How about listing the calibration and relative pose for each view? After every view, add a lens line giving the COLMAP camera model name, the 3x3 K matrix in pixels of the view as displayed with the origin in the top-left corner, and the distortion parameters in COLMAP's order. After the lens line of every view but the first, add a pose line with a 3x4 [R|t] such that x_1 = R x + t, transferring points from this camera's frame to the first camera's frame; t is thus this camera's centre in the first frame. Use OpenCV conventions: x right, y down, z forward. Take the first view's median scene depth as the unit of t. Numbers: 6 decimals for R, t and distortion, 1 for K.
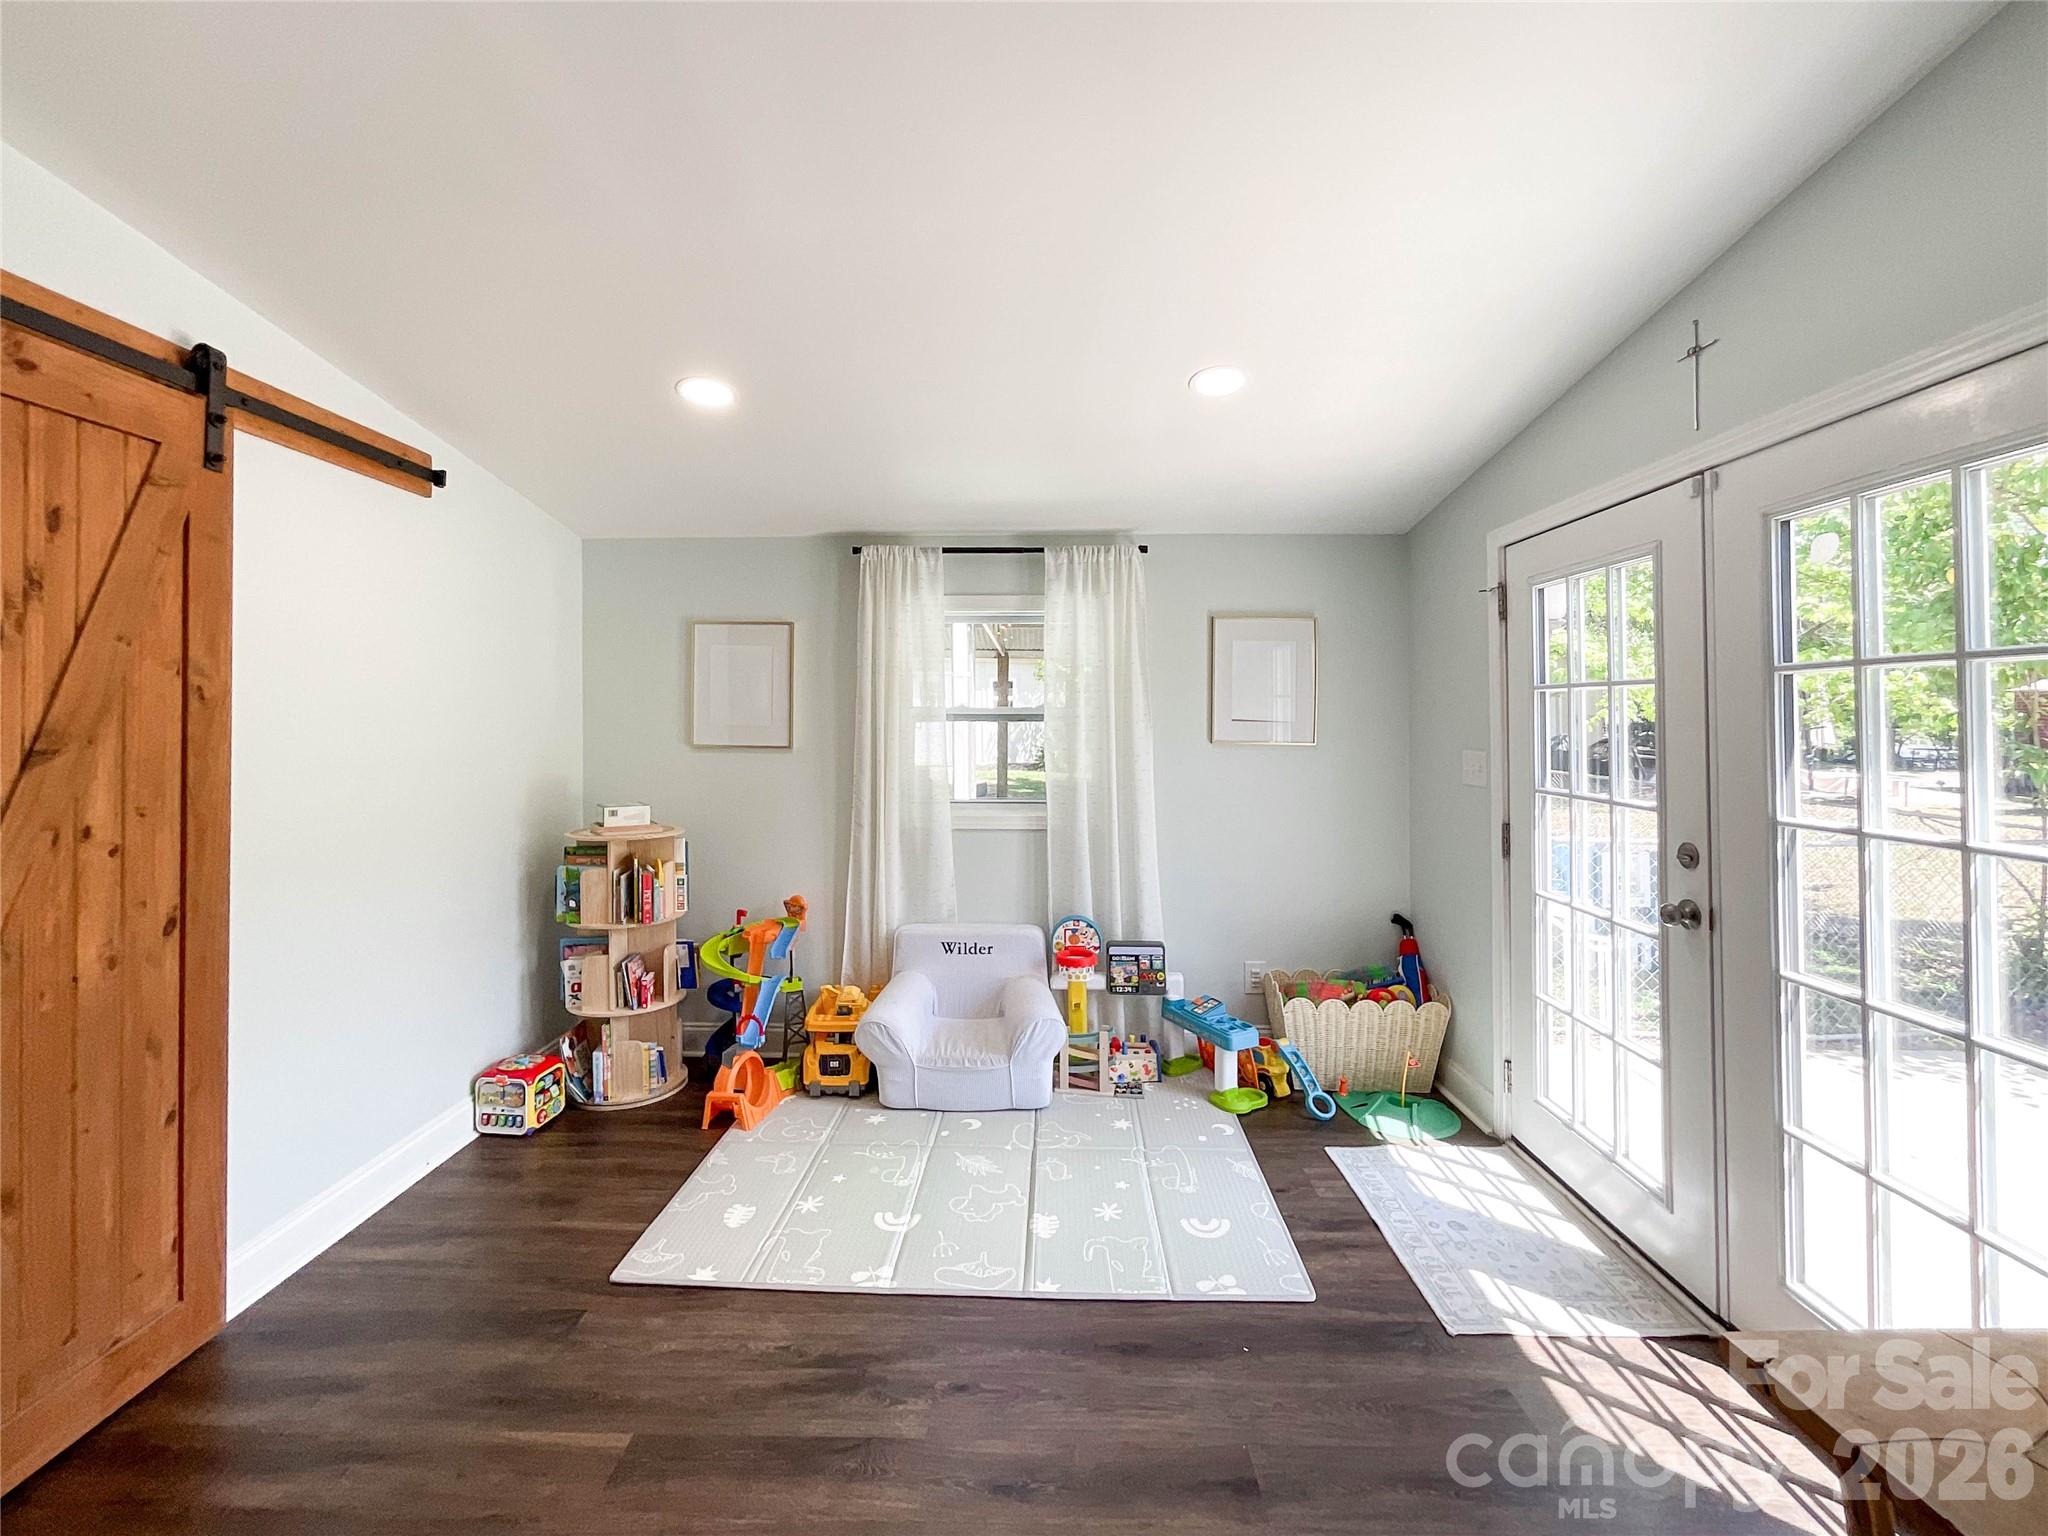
lens RADIAL K [[865.6, 0, 1020.4], [0, 865.6, 712.3], [0, 0, 1]] dist [-0.002003, 0.000314]
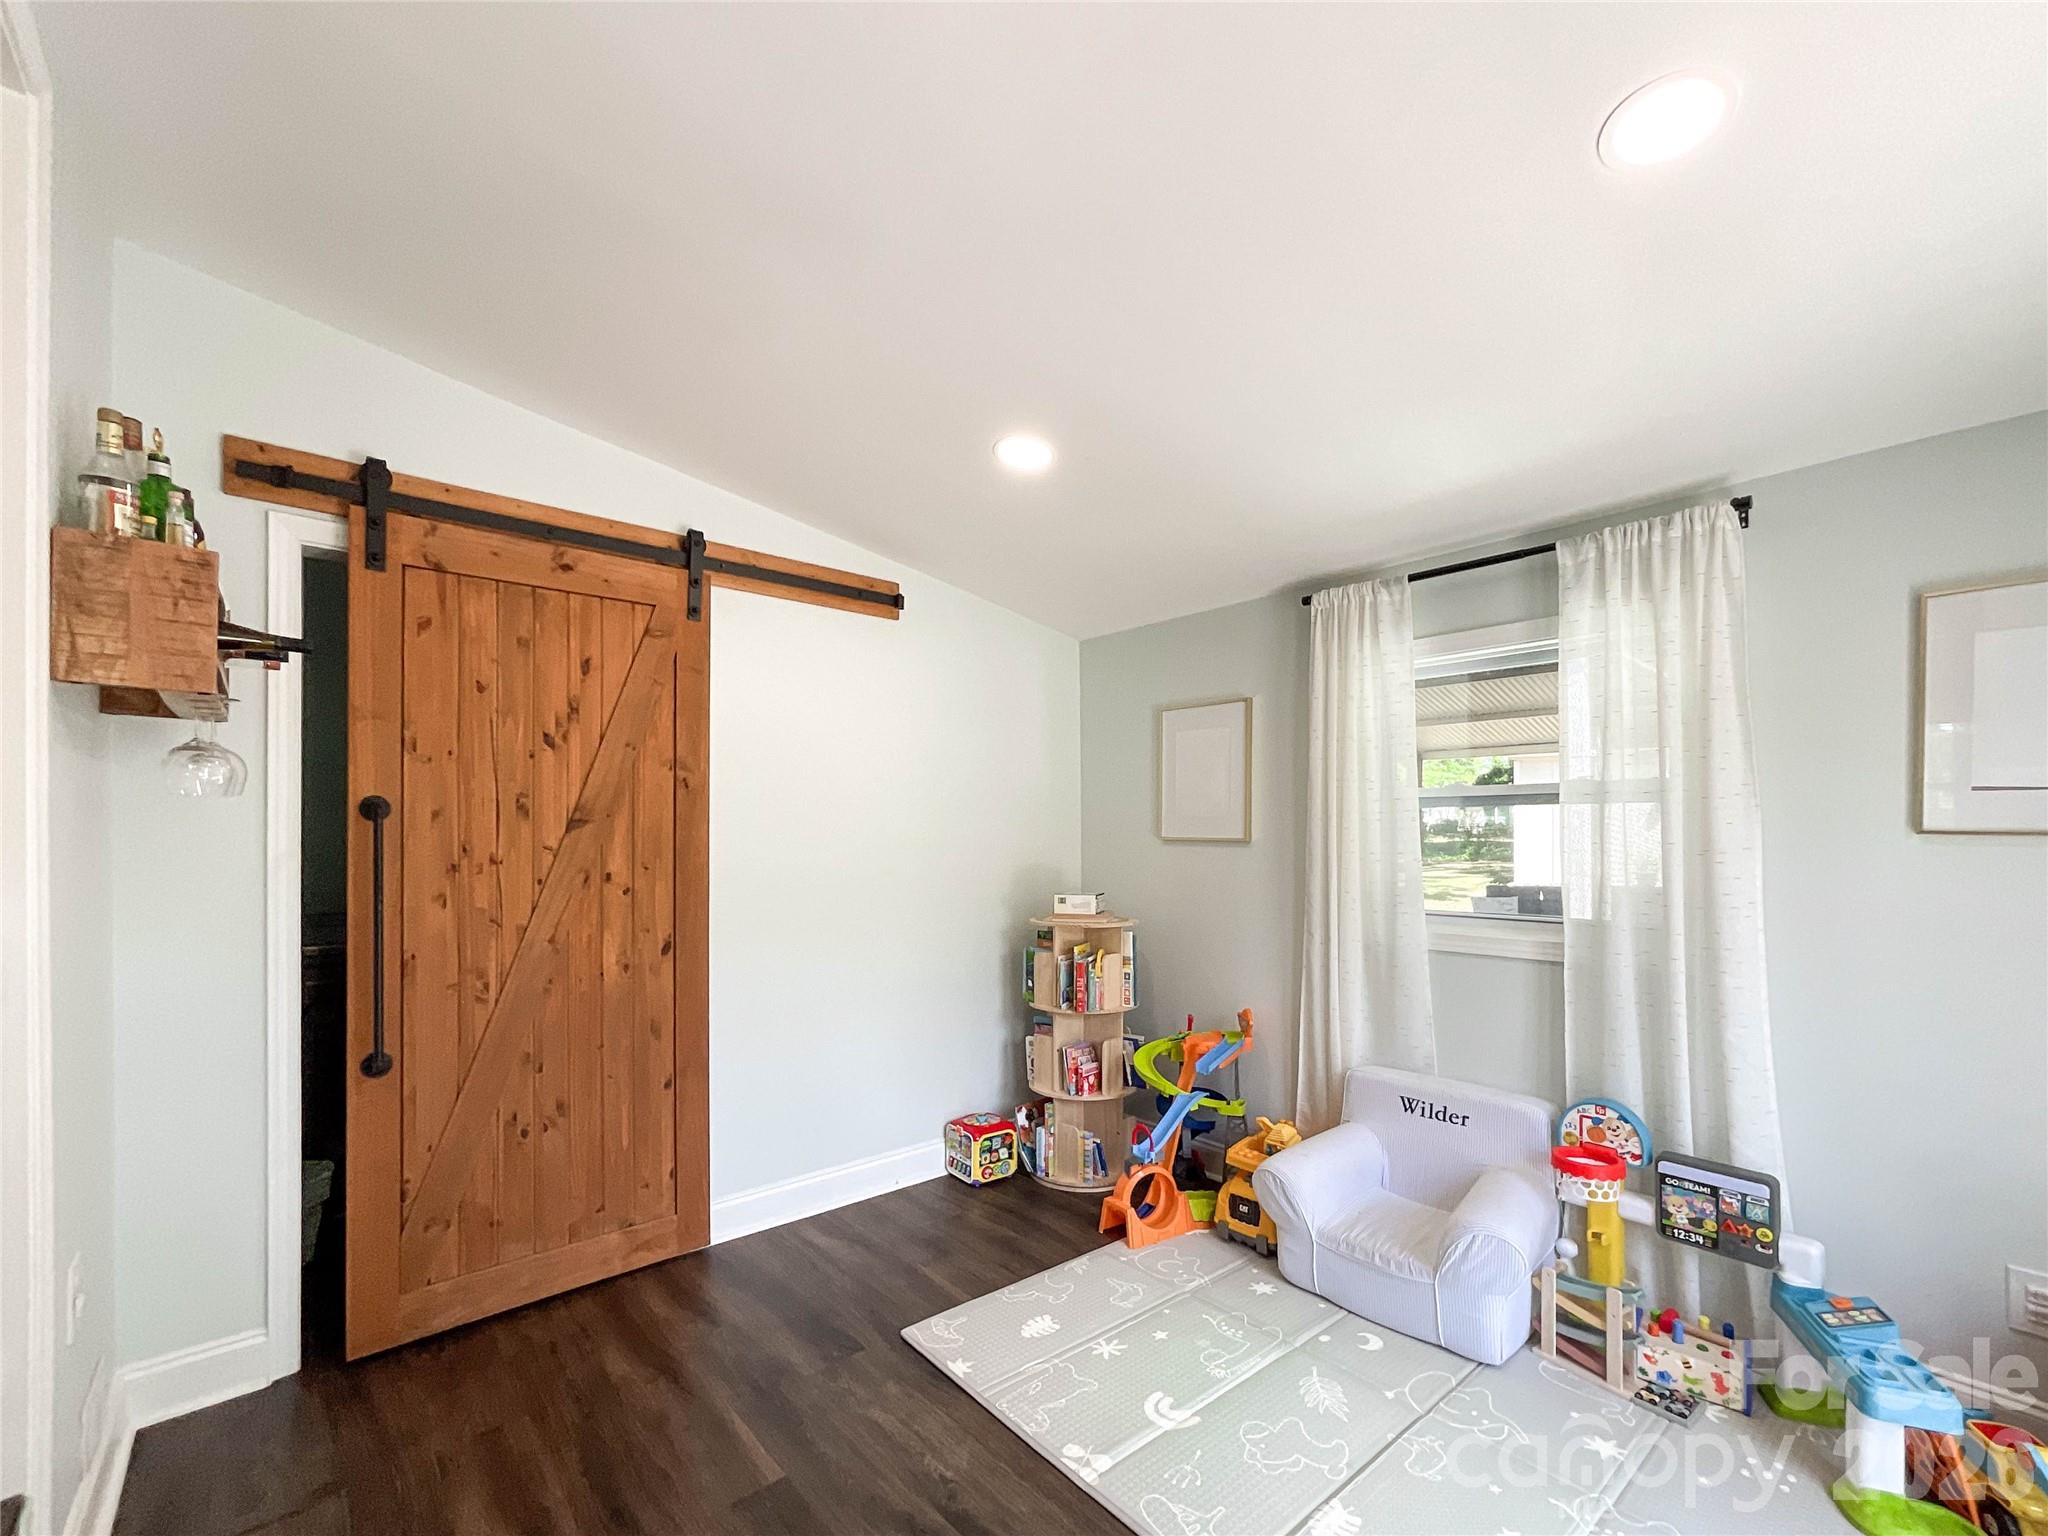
lens RADIAL K [[888.1, 0, 1028.8], [0, 888.1, 832.7], [0, 0, 1]] dist [0.000294, 0.008659]
pose [[0.692999, -0.001649, -0.720936, 0.269126], [0.005911, 0.999977, 0.003394, 0.032892], [0.720914, -0.006614, 0.692993, 0.246313]]
